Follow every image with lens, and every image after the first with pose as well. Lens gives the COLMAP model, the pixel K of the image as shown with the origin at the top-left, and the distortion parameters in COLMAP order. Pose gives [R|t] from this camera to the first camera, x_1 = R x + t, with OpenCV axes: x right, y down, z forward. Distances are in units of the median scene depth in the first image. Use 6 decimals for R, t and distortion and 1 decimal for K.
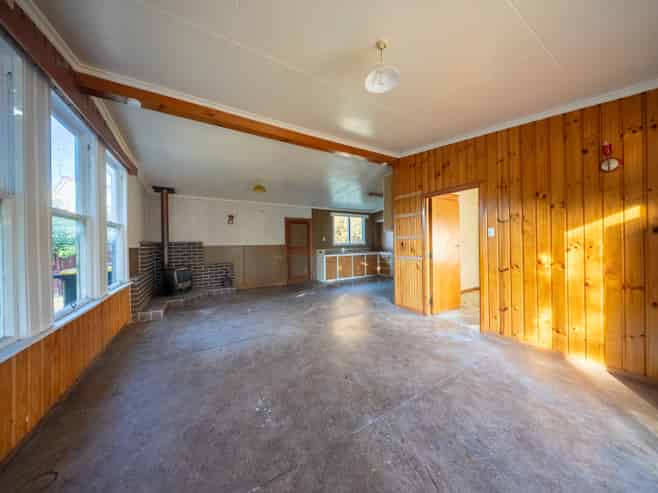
lens RADIAL K [[218.1, 0, 328.6], [0, 218.1, 243.9], [0, 0, 1]] dist [-0.000247, -0.000078]
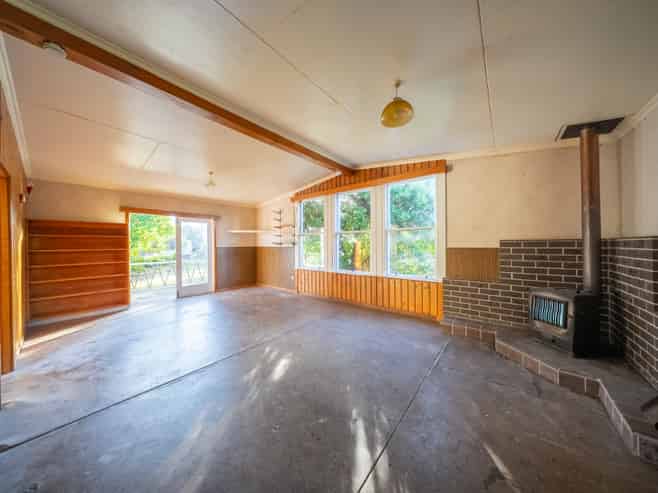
lens RADIAL K [[218.1, 0, 328.6], [0, 218.1, 243.9], [0, 0, 1]] dist [-0.000247, -0.000078]
pose [[-0.942134, 0.023761, -0.334394, -0.059397], [0.022273, 0.999718, 0.008285, -0.013205], [0.334496, 0.000357, -0.942397, 1.265445]]
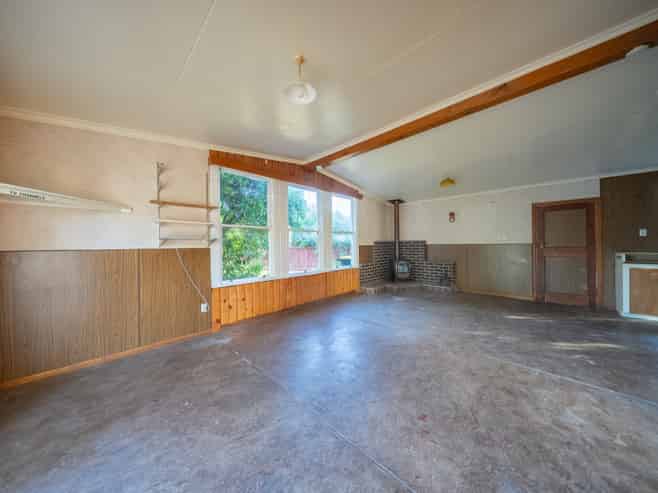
lens RADIAL K [[218.1, 0, 328.6], [0, 218.1, 243.9], [0, 0, 1]] dist [-0.000247, -0.000078]
pose [[0.253145, 0.008753, -0.967389, 0.419527], [0.005161, 0.999933, 0.010398, -0.006995], [0.967415, -0.007625, 0.253083, 0.271853]]
